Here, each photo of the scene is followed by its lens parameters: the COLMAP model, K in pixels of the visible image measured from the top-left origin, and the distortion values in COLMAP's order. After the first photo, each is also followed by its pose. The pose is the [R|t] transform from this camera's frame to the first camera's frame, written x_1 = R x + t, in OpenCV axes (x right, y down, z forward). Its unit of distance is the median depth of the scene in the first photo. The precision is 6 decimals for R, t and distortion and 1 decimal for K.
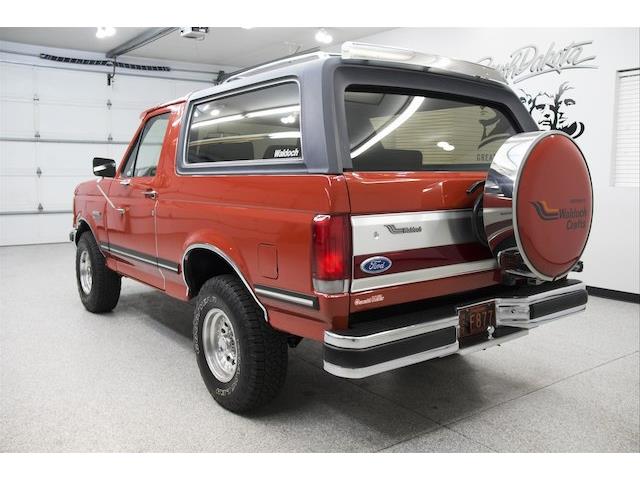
lens RADIAL K [[591.6, 0, 320.8], [0, 591.6, 236.8], [0, 0, 1]] dist [-0.029909, 0.000000]
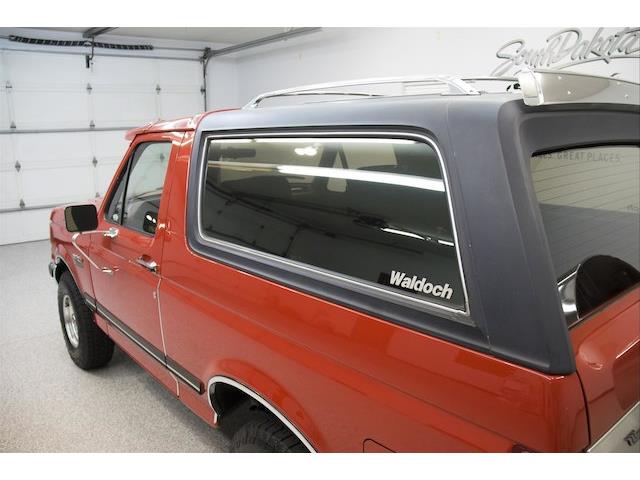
lens RADIAL K [[525.5, 0, 323.5], [0, 525.5, 231.6], [0, 0, 1]] dist [-0.162123, 0.132510]
pose [[0.997321, -0.031556, 0.065989, -0.078928], [0.025066, 0.994972, 0.096962, -0.107151], [-0.068717, -0.095048, 0.993098, 0.248591]]
